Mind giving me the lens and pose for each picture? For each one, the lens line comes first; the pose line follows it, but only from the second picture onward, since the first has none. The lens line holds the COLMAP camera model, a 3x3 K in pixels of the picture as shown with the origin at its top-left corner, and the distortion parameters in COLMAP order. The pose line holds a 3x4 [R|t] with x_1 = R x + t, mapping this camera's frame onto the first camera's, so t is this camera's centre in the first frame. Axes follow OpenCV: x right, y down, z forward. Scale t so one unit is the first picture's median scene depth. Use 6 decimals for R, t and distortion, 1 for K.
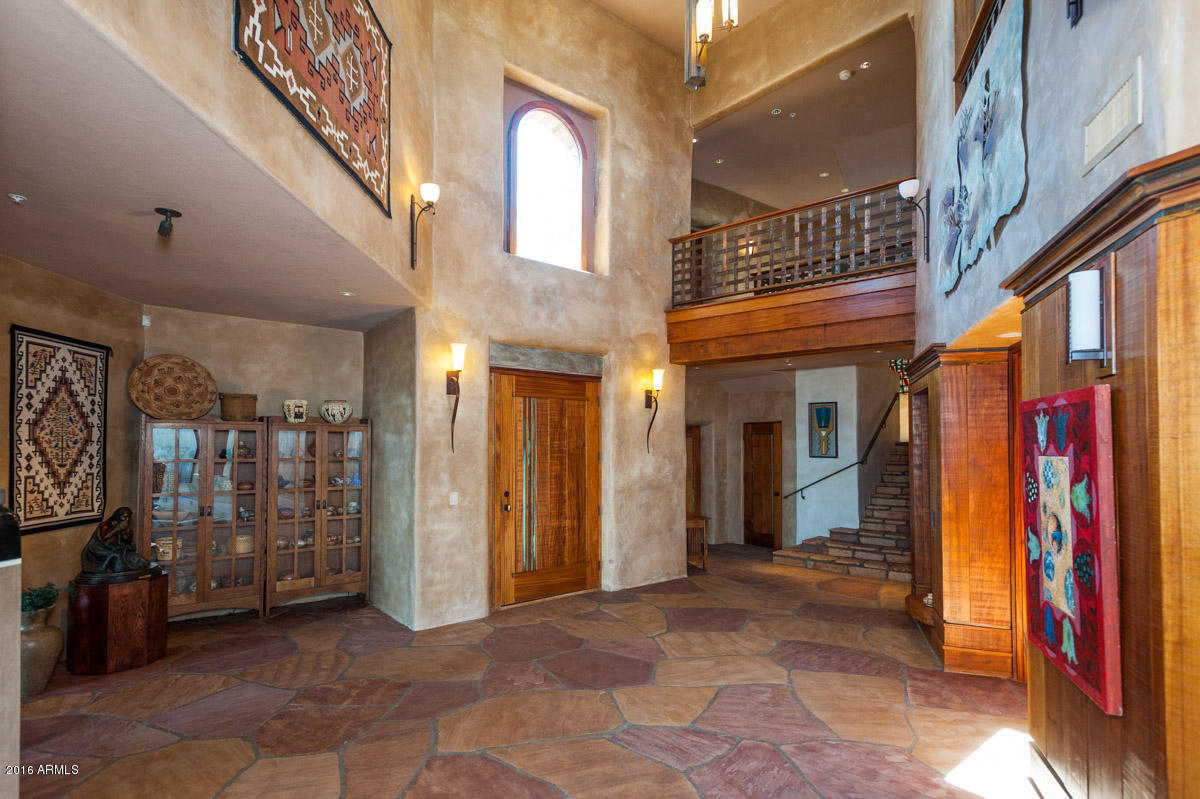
lens RADIAL K [[594.8, 0, 599.9], [0, 594.8, 432.0], [0, 0, 1]] dist [0.023052, 0.000007]
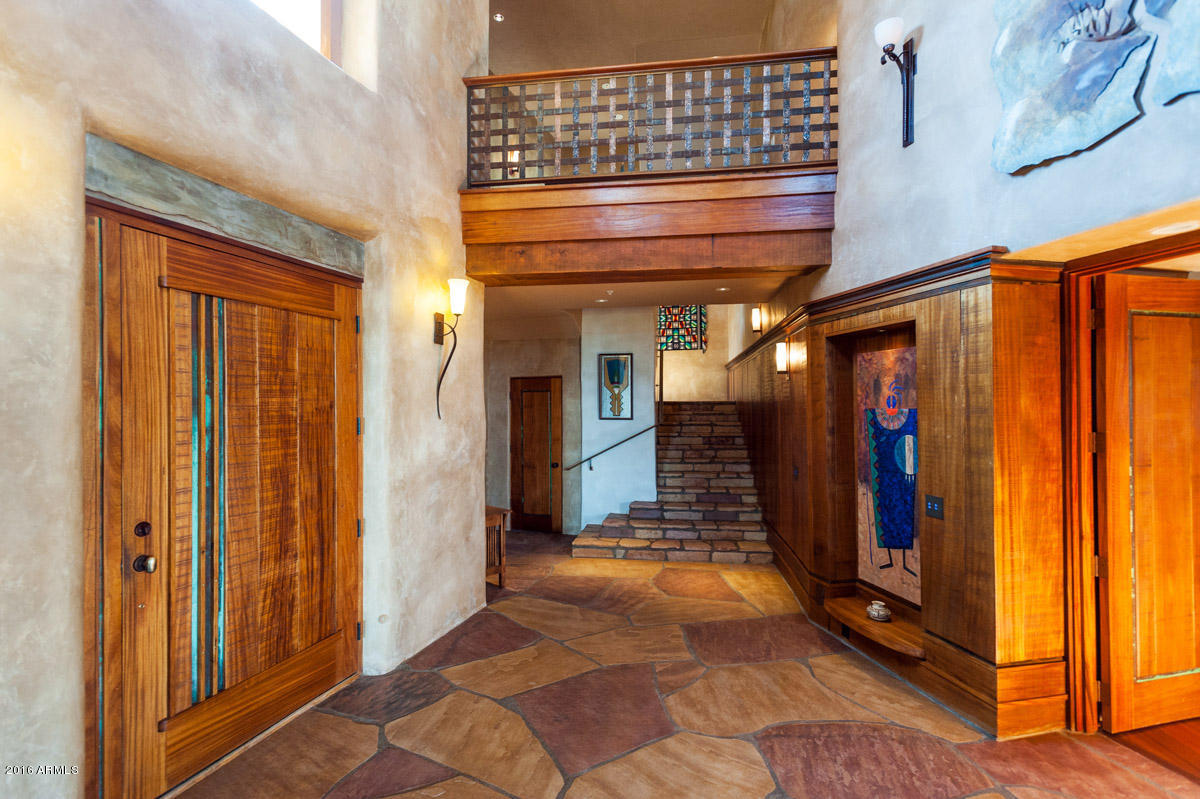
lens RADIAL K [[564.5, 0, 600.0], [0, 564.5, 399.5], [0, 0, 1]] dist [0.027489, -0.011685]
pose [[0.846490, 0.000306, 0.532405, -0.092500], [-0.005884, 0.999944, 0.008779, 0.011020], [-0.532373, -0.010564, 0.846444, 0.467317]]
